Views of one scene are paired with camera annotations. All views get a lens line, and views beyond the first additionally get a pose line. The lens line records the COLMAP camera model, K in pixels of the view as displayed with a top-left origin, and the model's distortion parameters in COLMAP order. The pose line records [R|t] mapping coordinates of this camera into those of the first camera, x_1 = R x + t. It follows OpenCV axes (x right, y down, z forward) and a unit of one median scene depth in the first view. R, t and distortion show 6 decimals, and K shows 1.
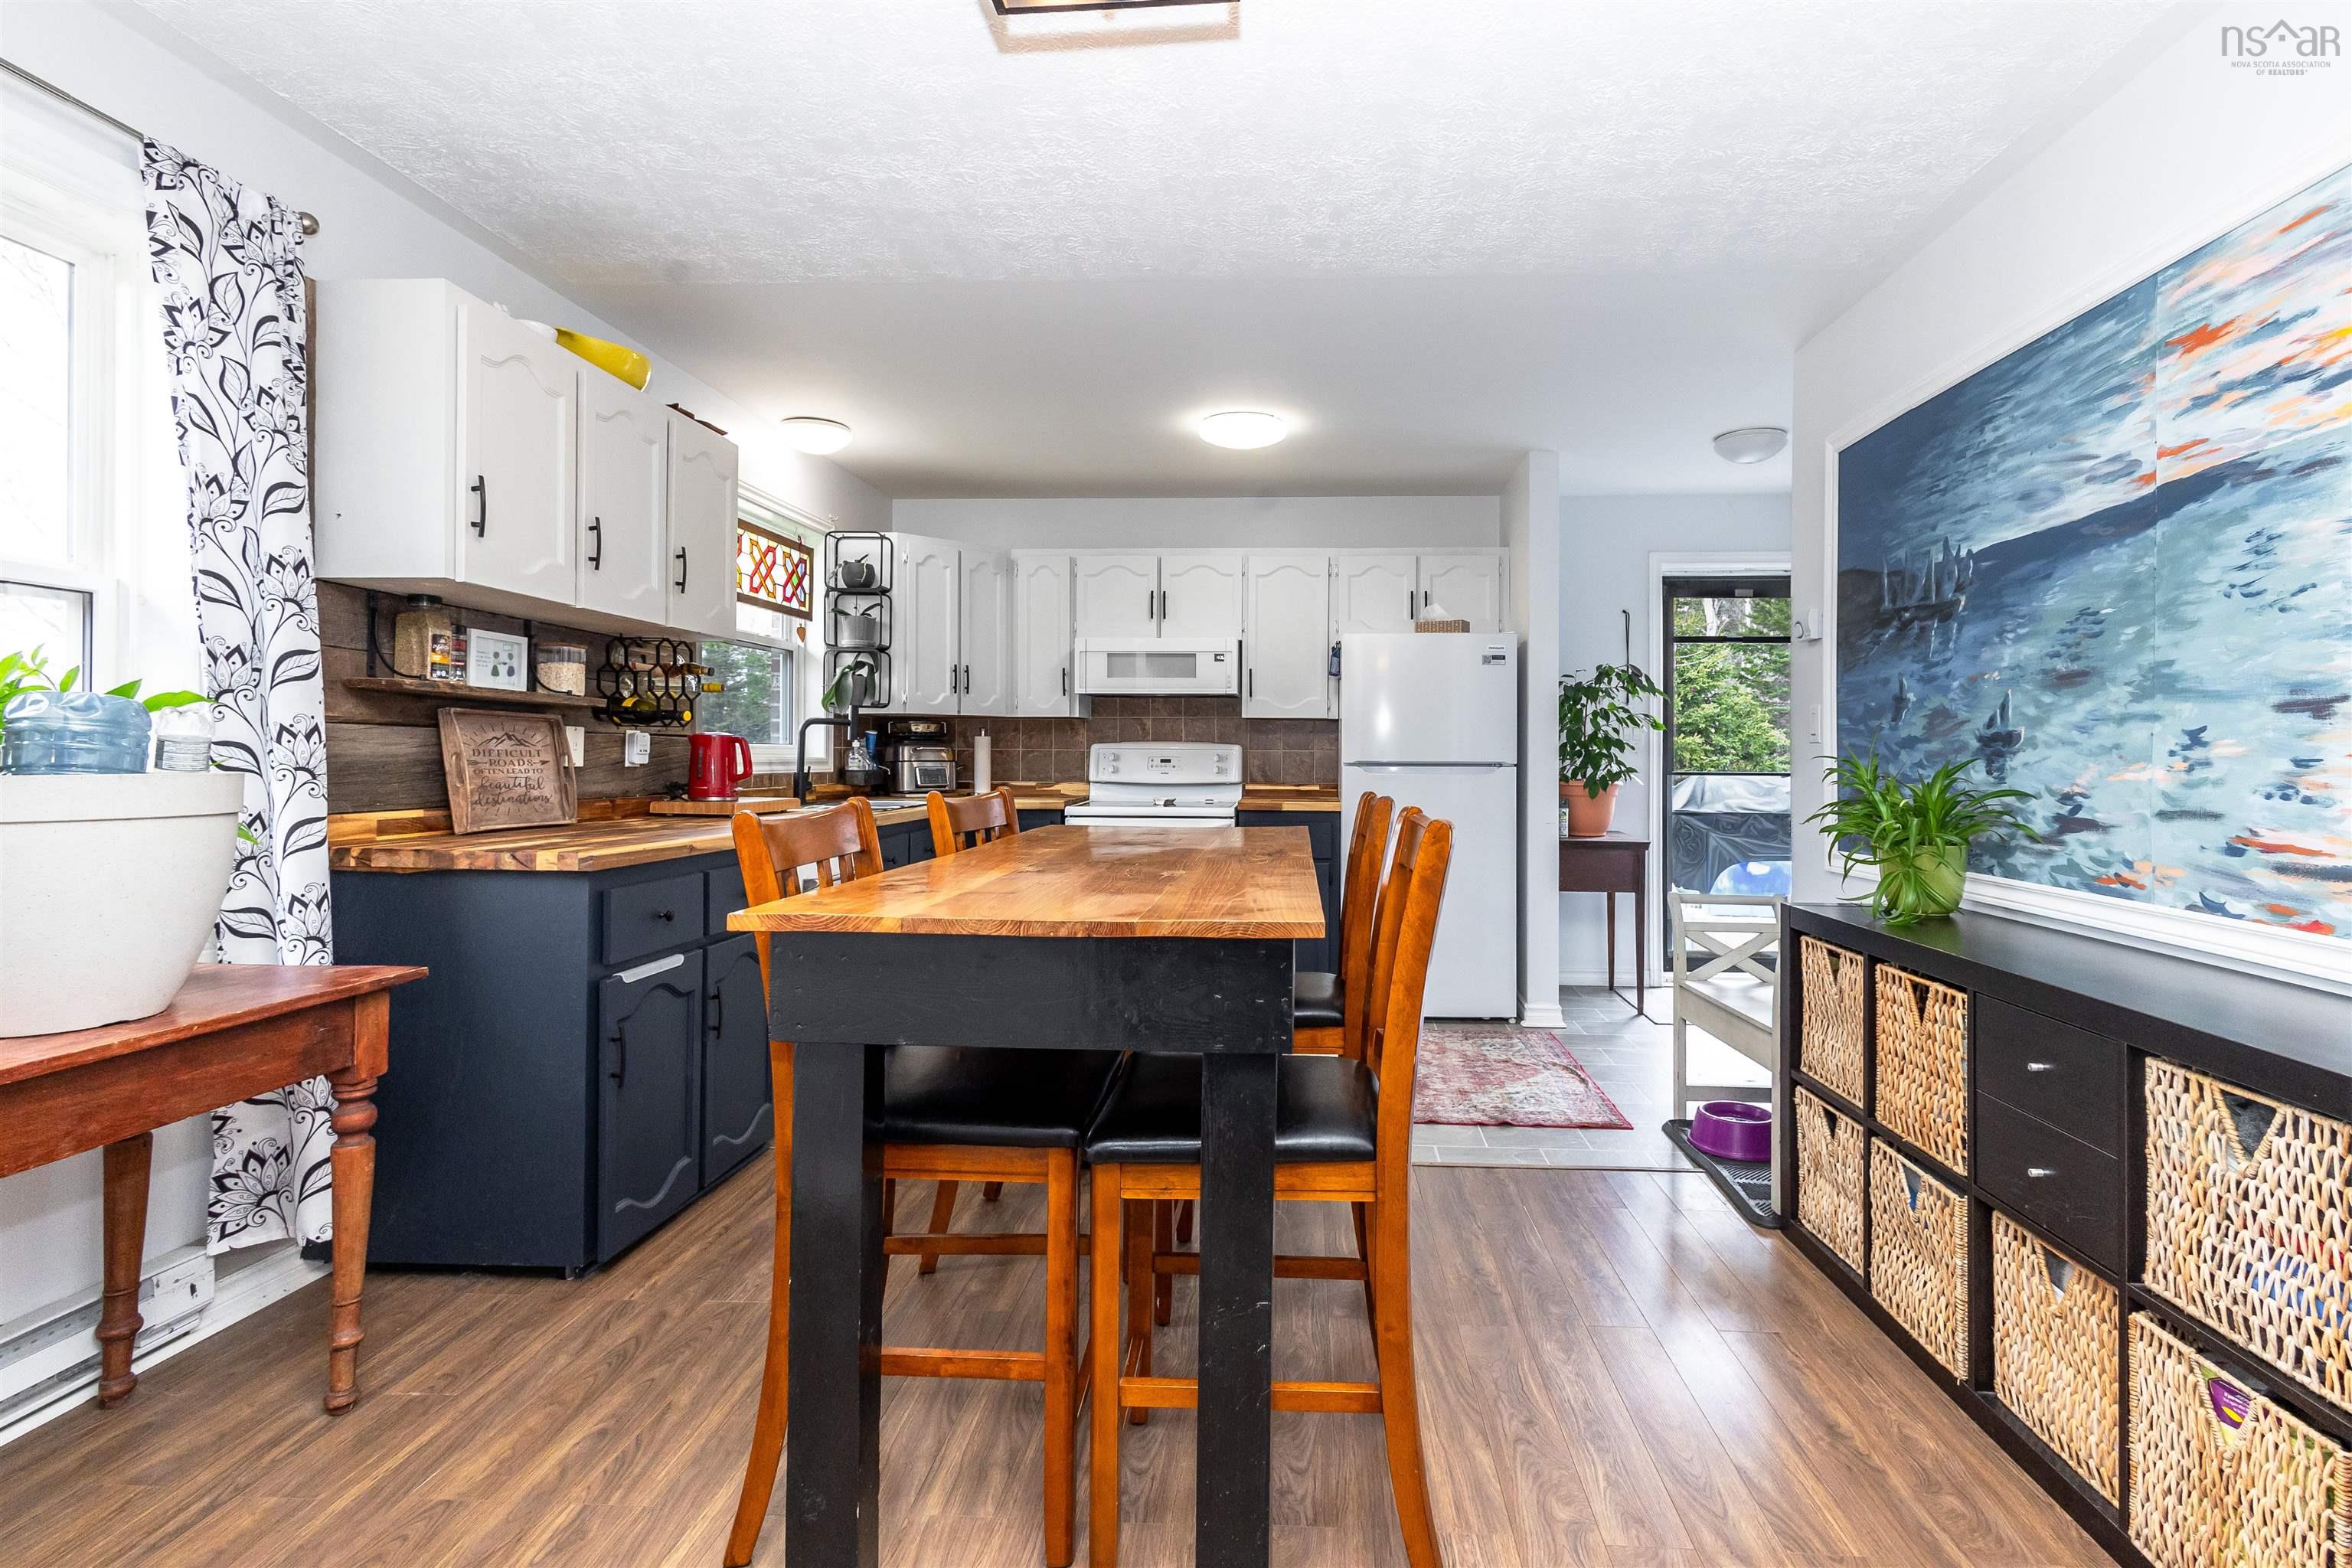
lens RADIAL K [[1111.2, 0, 1250.1], [0, 1111.2, 735.0], [0, 0, 1]] dist [0.011017, -0.001160]
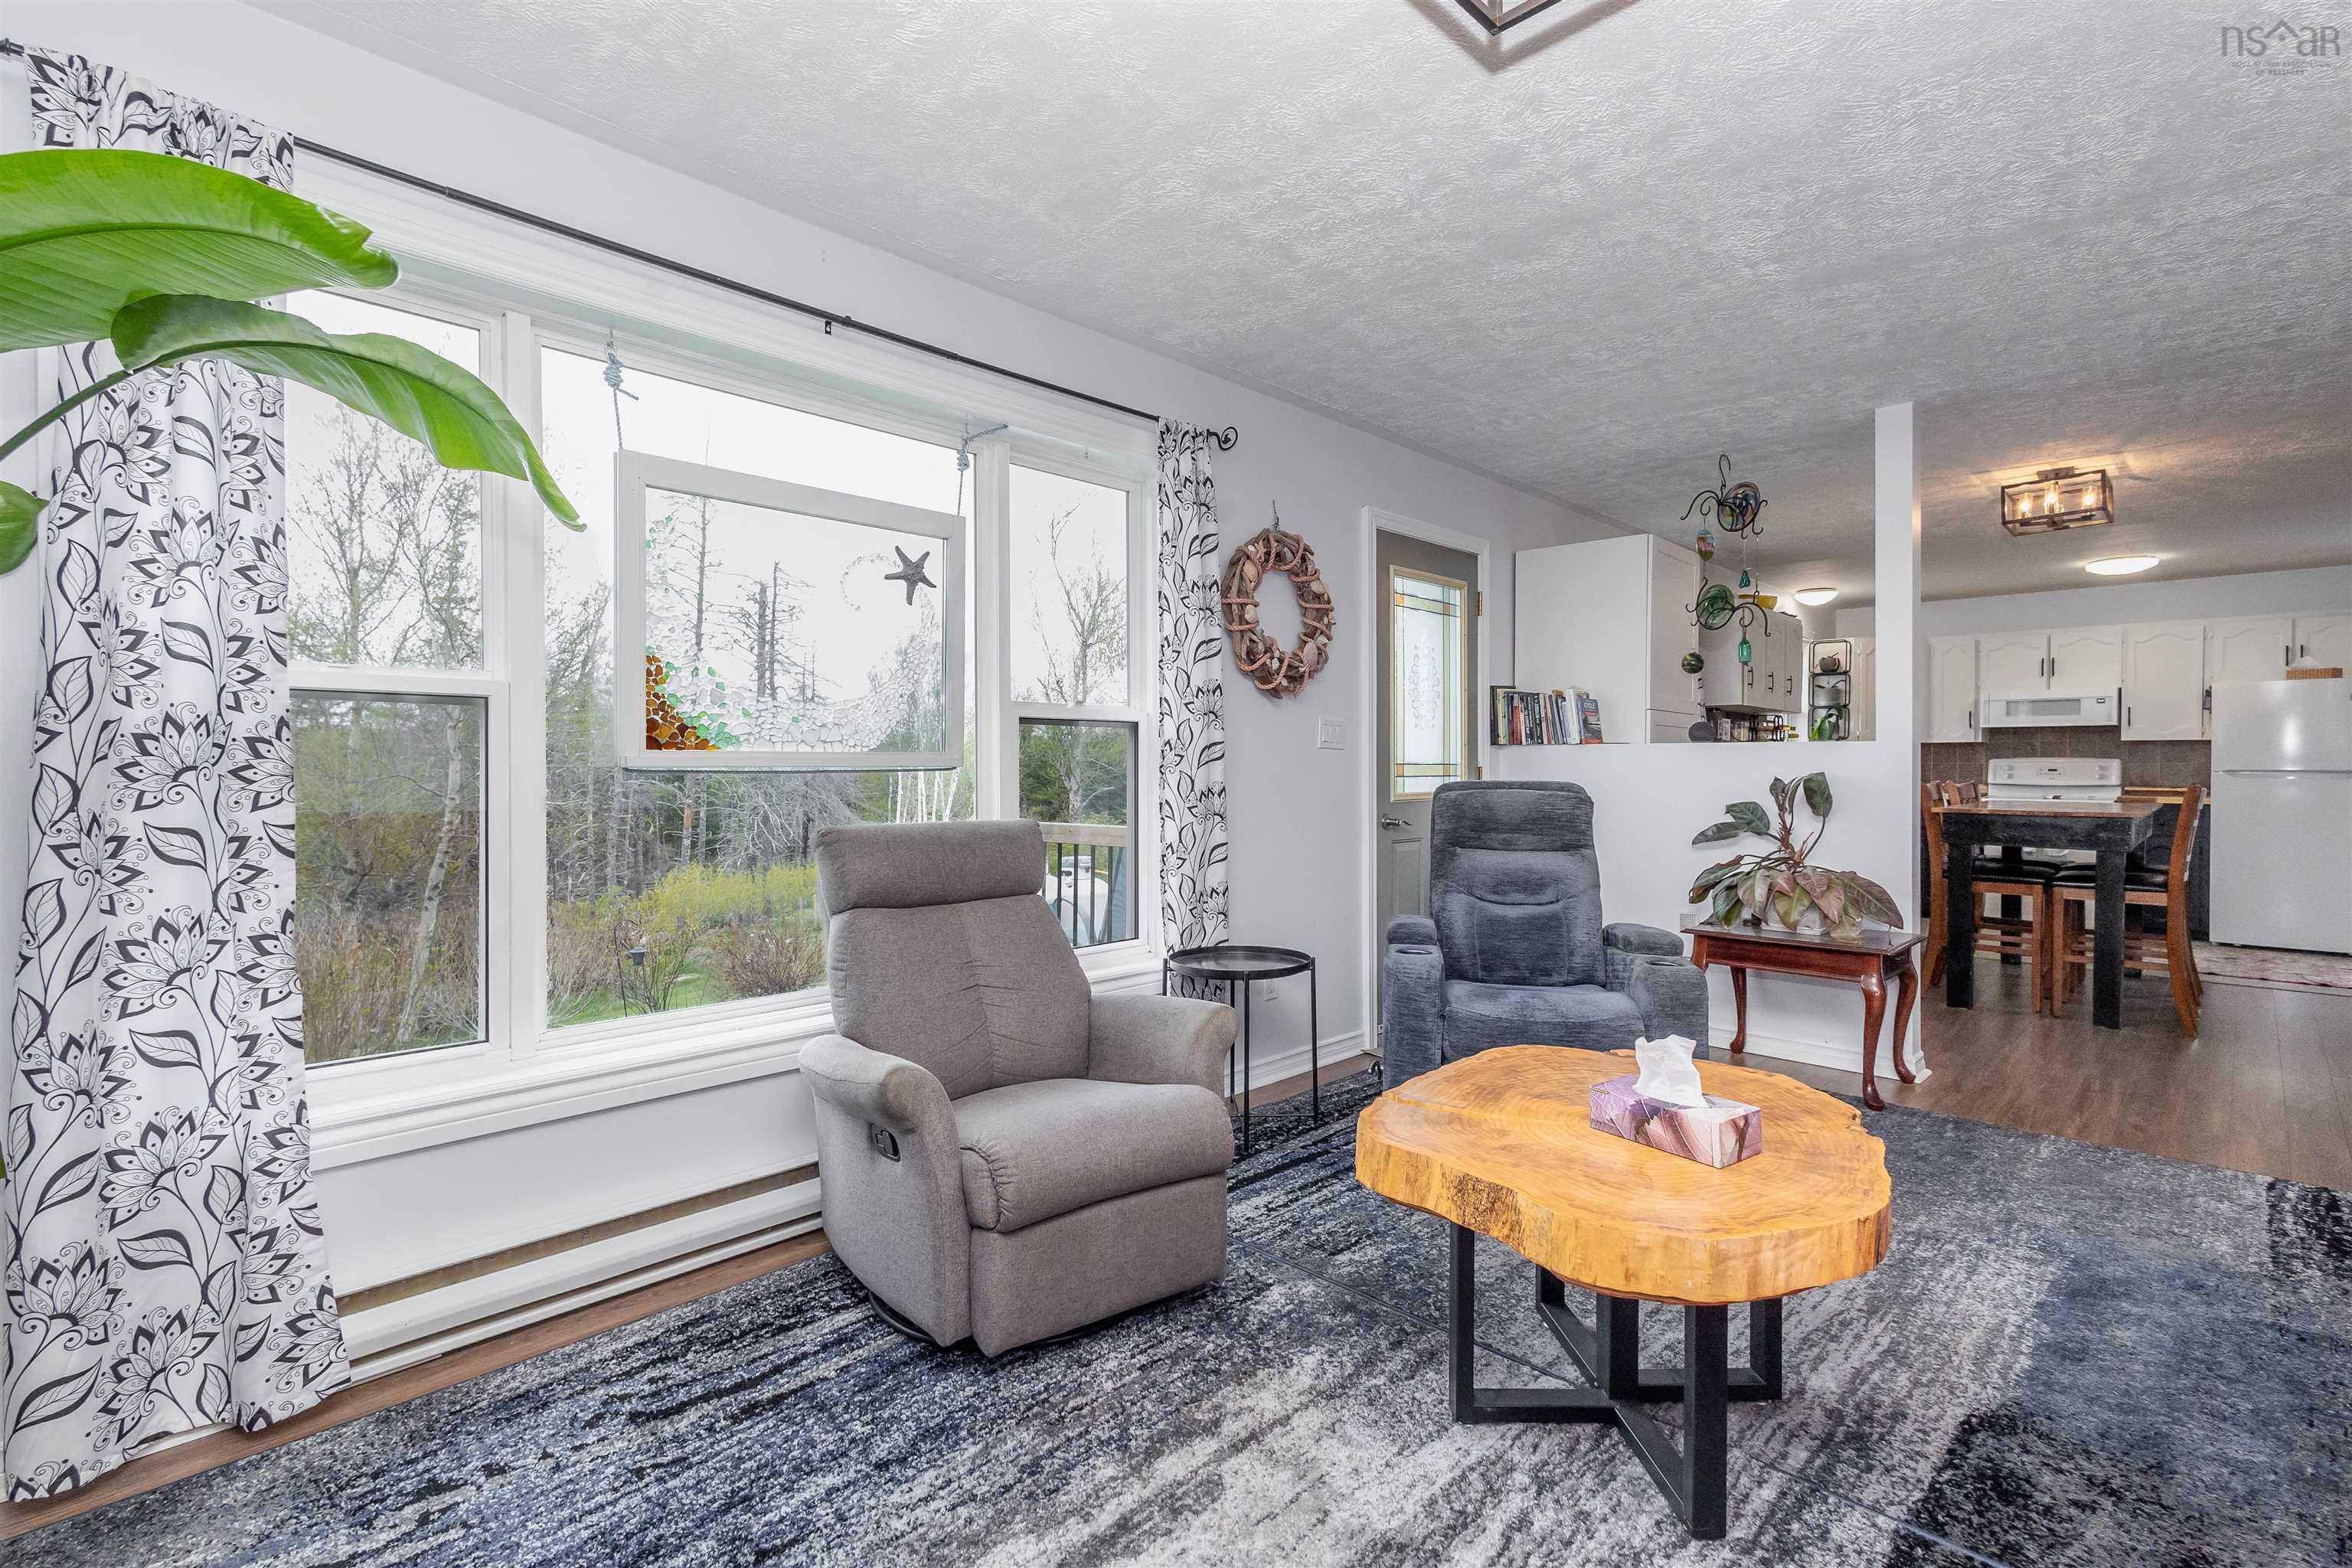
lens RADIAL K [[1111.2, 0, 1159.6], [0, 1111.2, 778.4], [0, 0, 1]] dist [0.011017, -0.001160]
pose [[0.748655, 0.002106, -0.662956, 0.022418], [0.015019, 0.999684, 0.020136, -0.014321], [0.662789, -0.025032, 0.748388, -0.960159]]
